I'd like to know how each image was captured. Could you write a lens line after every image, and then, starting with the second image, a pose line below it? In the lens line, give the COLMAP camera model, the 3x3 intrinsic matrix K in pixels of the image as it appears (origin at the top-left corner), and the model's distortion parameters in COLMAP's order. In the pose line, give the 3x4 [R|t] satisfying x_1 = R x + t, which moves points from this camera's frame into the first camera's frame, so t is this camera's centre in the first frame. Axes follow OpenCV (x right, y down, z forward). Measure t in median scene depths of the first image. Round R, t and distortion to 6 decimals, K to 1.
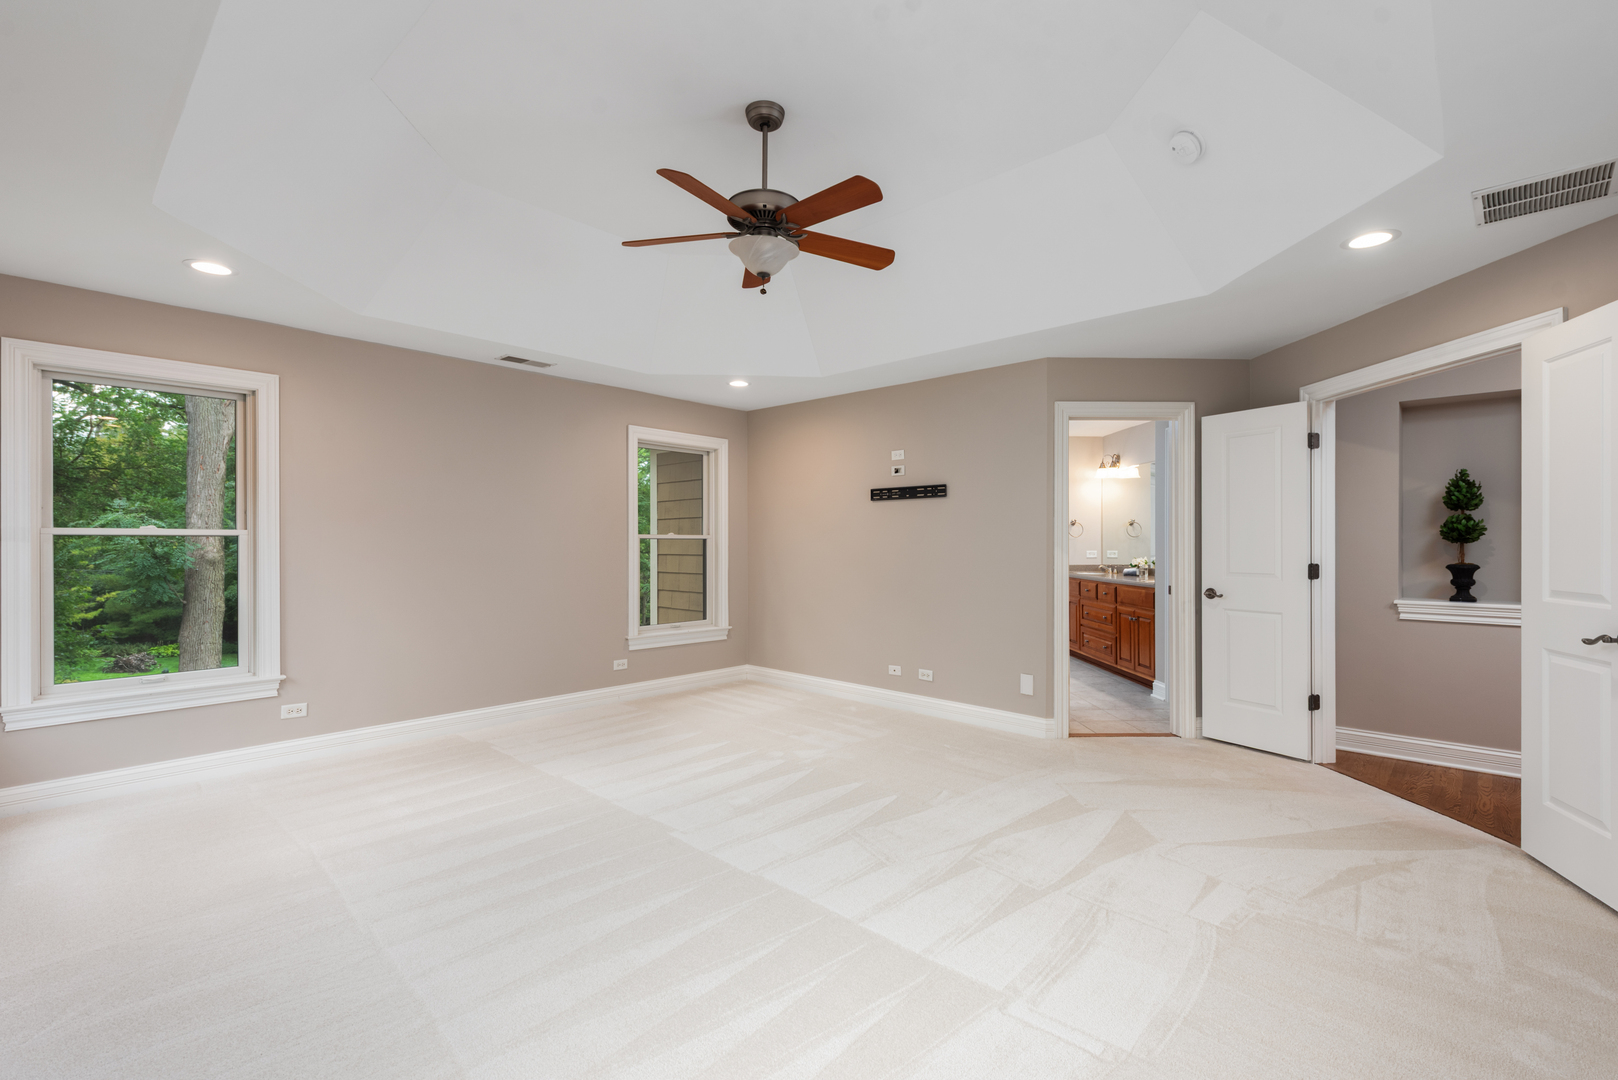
lens RADIAL K [[714.8, 0, 833.7], [0, 714.8, 538.9], [0, 0, 1]] dist [0.152626, 0.000009]
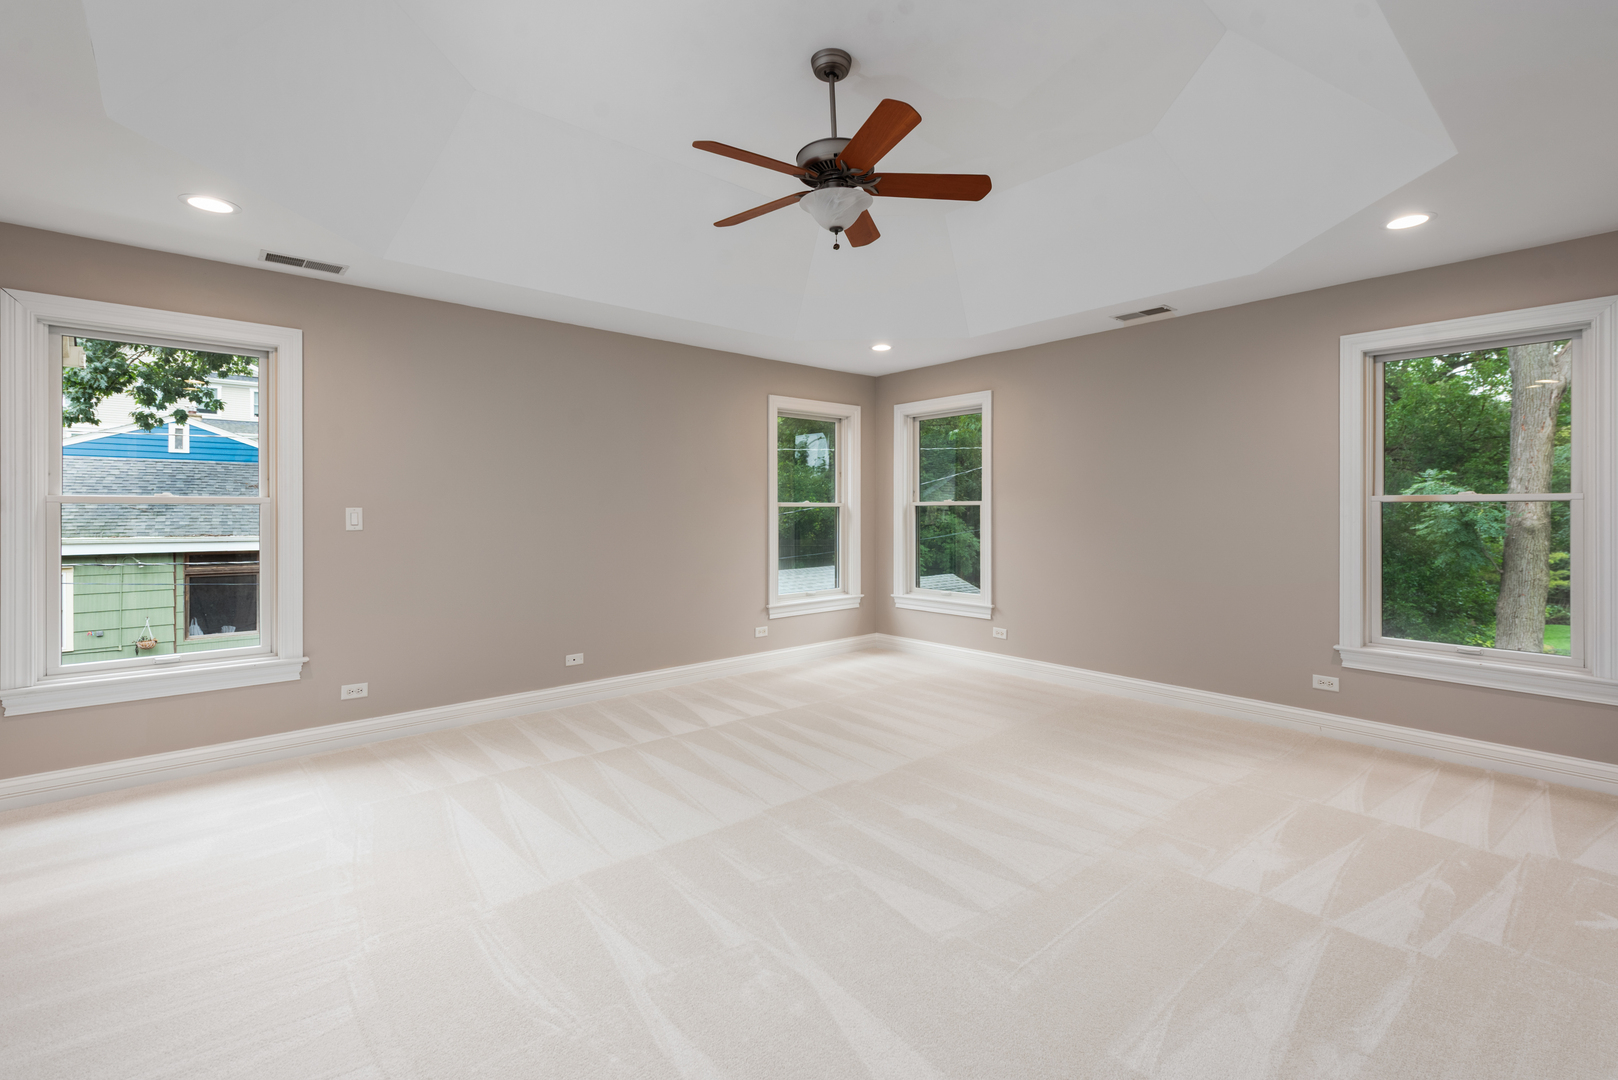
lens RADIAL K [[709.9, 0, 810.5], [0, 709.9, 510.8], [0, 0, 1]] dist [0.156154, 0.000061]
pose [[0.994460, -0.007537, 0.104843, -1.731144], [0.006921, 0.999957, 0.006236, -0.004744], [-0.104886, -0.005476, 0.994469, 0.148575]]
